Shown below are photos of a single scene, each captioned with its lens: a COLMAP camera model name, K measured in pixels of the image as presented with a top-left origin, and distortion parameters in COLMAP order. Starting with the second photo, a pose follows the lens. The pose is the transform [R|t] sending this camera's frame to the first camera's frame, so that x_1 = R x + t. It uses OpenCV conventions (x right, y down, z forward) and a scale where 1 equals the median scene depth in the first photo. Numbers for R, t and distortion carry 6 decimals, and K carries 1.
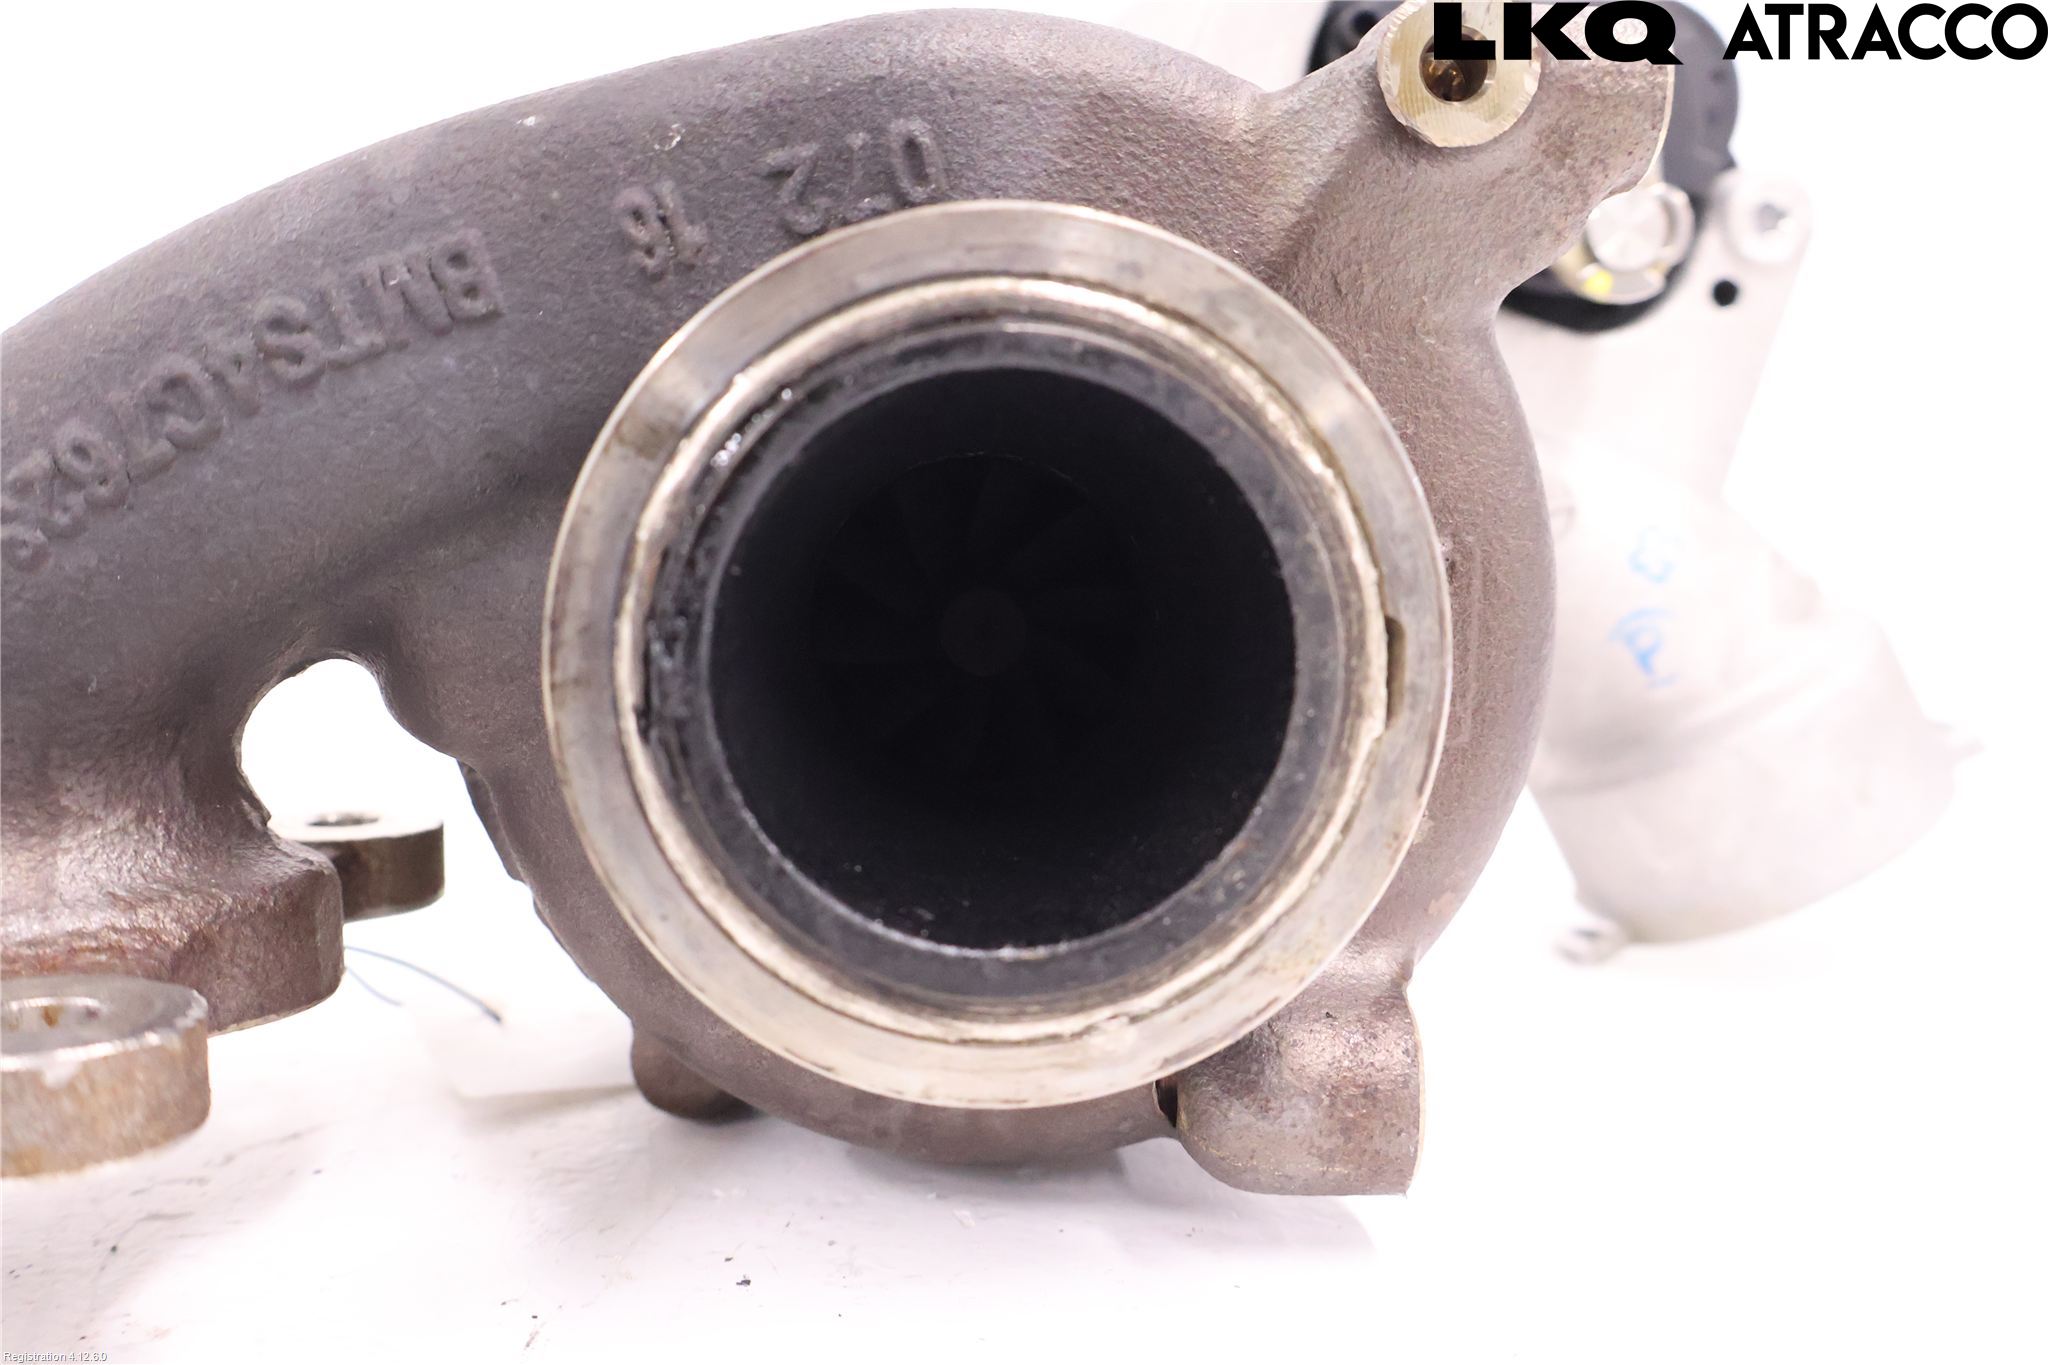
lens RADIAL K [[1984.2, 0, 1037.7], [0, 1984.2, 680.9], [0, 0, 1]] dist [0.005977, 0.000000]
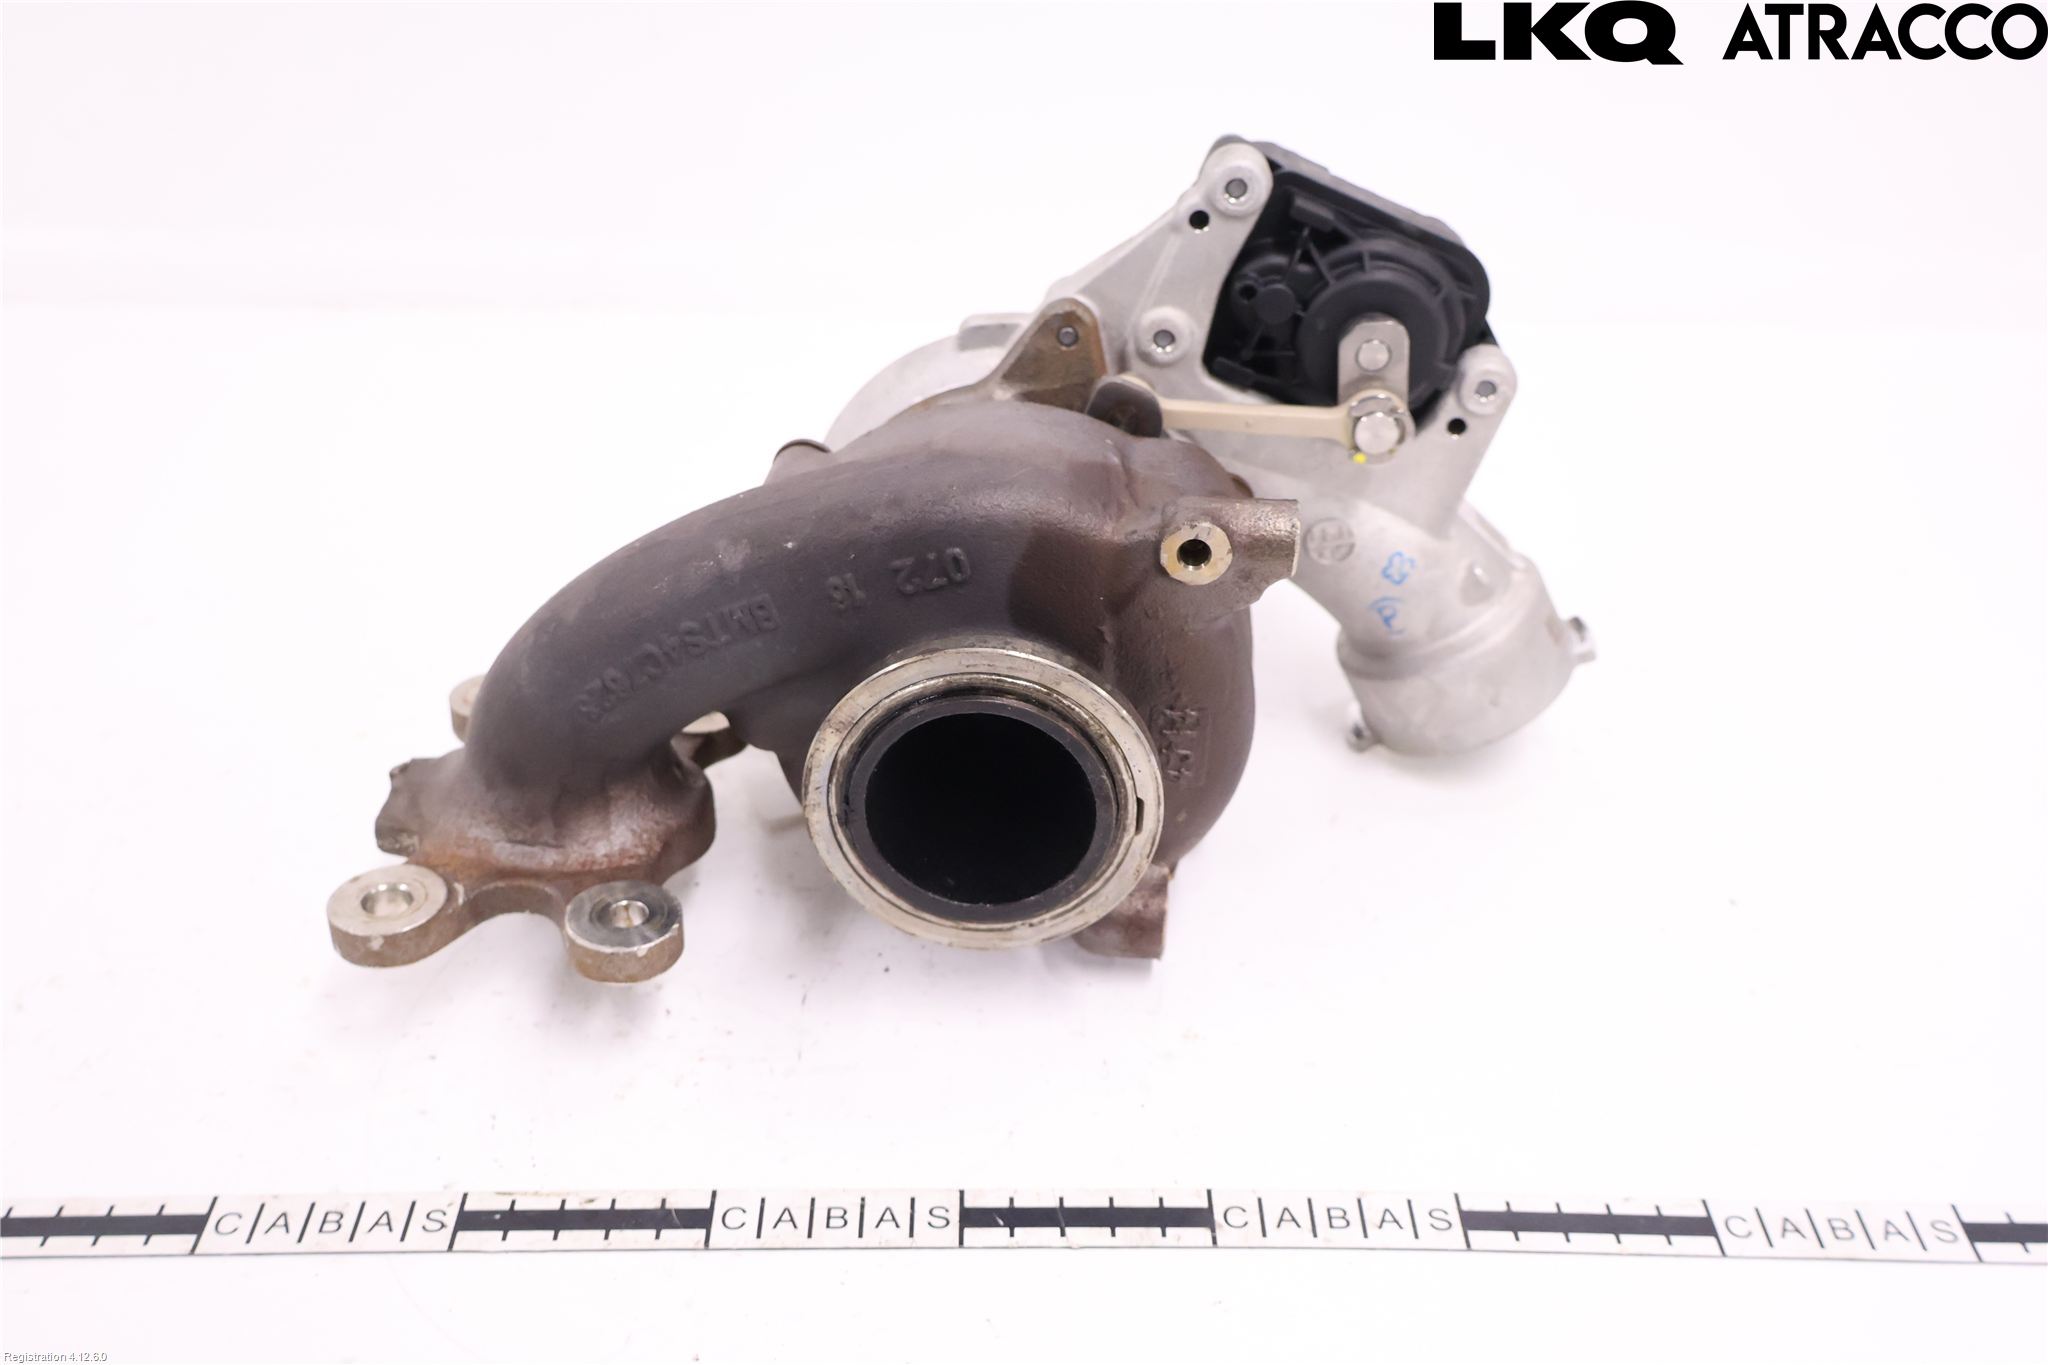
lens RADIAL K [[1984.2, 0, 1022.4], [0, 1984.2, 698.3], [0, 0, 1]] dist [0.005977, 0.000000]
pose [[0.992035, 0.075291, -0.100987, 0.260157], [-0.026416, 0.908230, 0.417637, -1.106386], [0.123164, -0.411643, 0.902985, -1.128215]]
